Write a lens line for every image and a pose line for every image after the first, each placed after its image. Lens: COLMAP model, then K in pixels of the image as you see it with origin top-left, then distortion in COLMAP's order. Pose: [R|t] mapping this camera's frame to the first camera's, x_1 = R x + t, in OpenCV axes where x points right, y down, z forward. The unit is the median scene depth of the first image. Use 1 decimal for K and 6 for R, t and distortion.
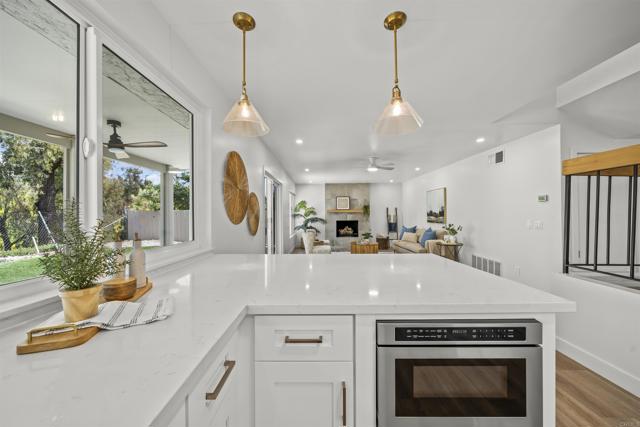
lens RADIAL K [[233.6, 0, 317.0], [0, 233.6, 215.4], [0, 0, 1]] dist [0.001429, -0.000026]
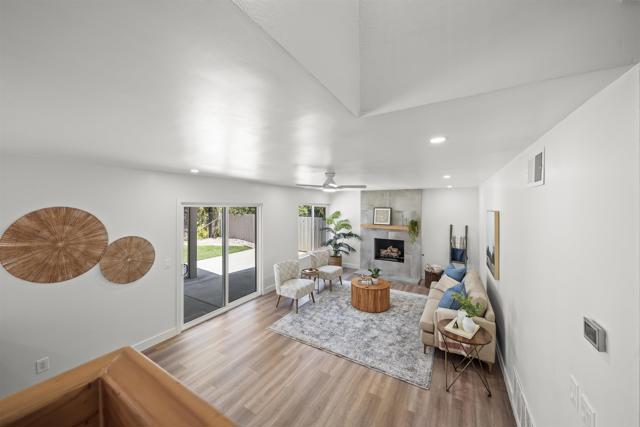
lens RADIAL K [[233.6, 0, 315.9], [0, 233.6, 207.5], [0, 0, 1]] dist [0.001429, -0.000026]
pose [[0.857823, 0.014396, -0.513744, 0.313829], [-0.008625, 0.999870, 0.013616, -0.088647], [0.513873, -0.007249, 0.857835, 0.236224]]
